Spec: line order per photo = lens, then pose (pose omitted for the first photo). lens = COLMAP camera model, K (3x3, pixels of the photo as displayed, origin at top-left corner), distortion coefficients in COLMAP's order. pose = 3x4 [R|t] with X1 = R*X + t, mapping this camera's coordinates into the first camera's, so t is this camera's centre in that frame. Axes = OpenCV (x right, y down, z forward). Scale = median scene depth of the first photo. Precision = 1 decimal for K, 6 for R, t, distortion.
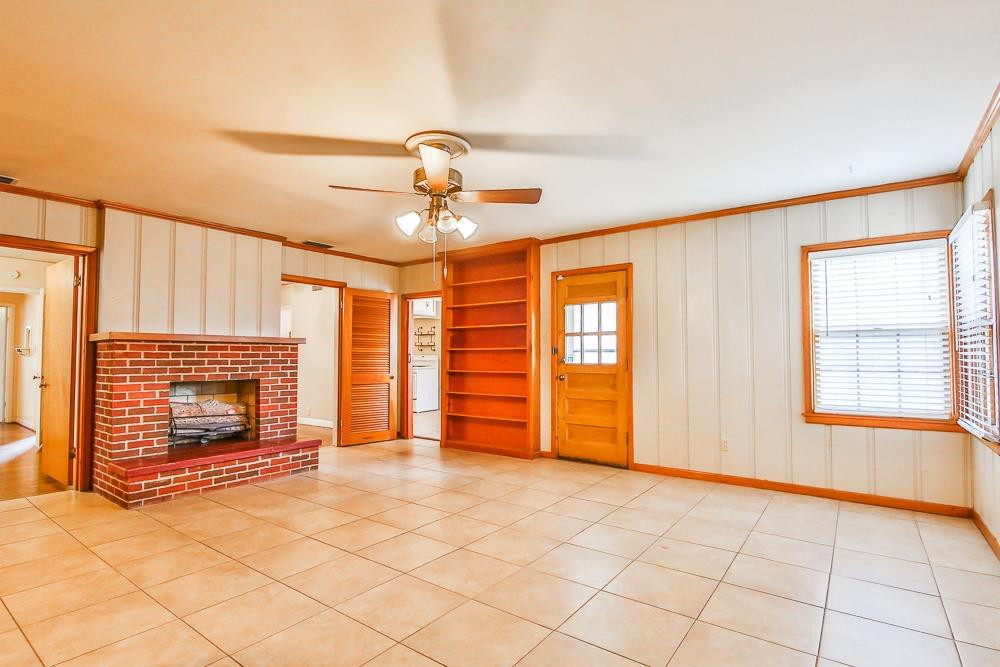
lens RADIAL K [[487.0, 0, 507.3], [0, 487.0, 336.9], [0, 0, 1]] dist [0.002497, -0.009892]
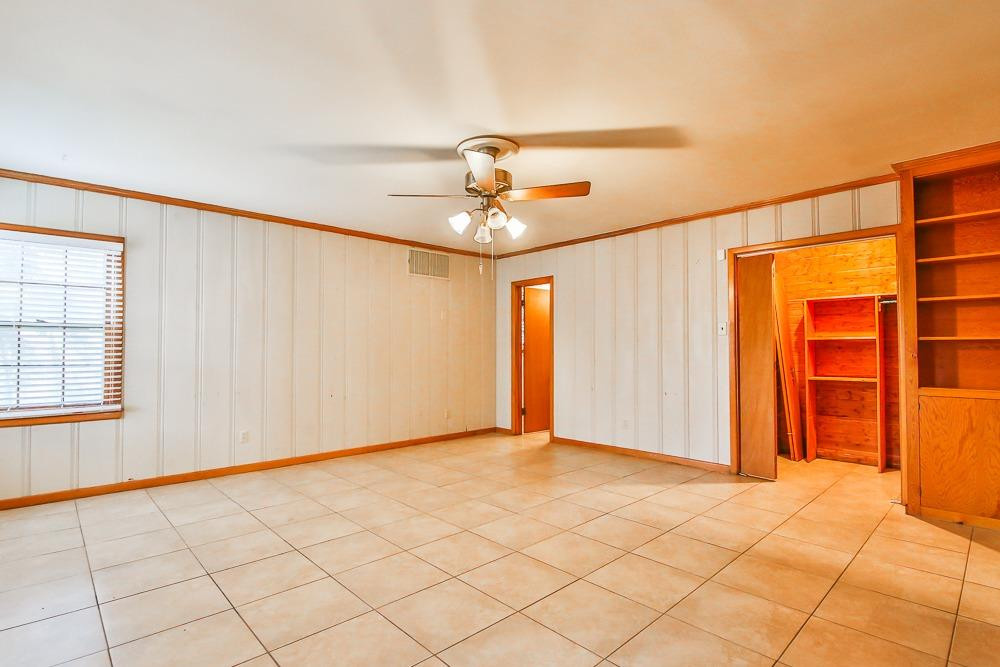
lens RADIAL K [[487.0, 0, 507.3], [0, 487.0, 336.9], [0, 0, 1]] dist [0.002497, -0.009892]
pose [[-0.985231, 0.006026, 0.171122, -0.215777], [-0.004686, 0.998057, -0.062125, 0.044815], [-0.171164, -0.062009, -0.983289, 1.210989]]
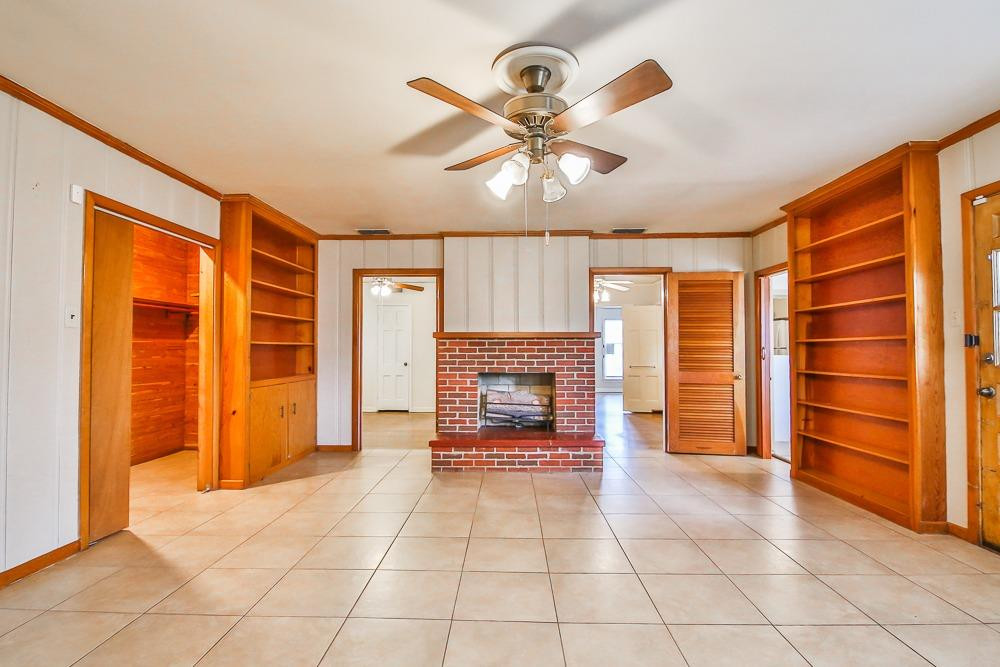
lens RADIAL K [[478.2, 0, 496.7], [0, 478.2, 338.1], [0, 0, 1]] dist [-0.001909, -0.013883]
pose [[0.567102, -0.021840, -0.823358, 0.254550], [0.033126, 0.999444, -0.003695, 0.012026], [0.822981, -0.025179, 0.567510, 0.321578]]
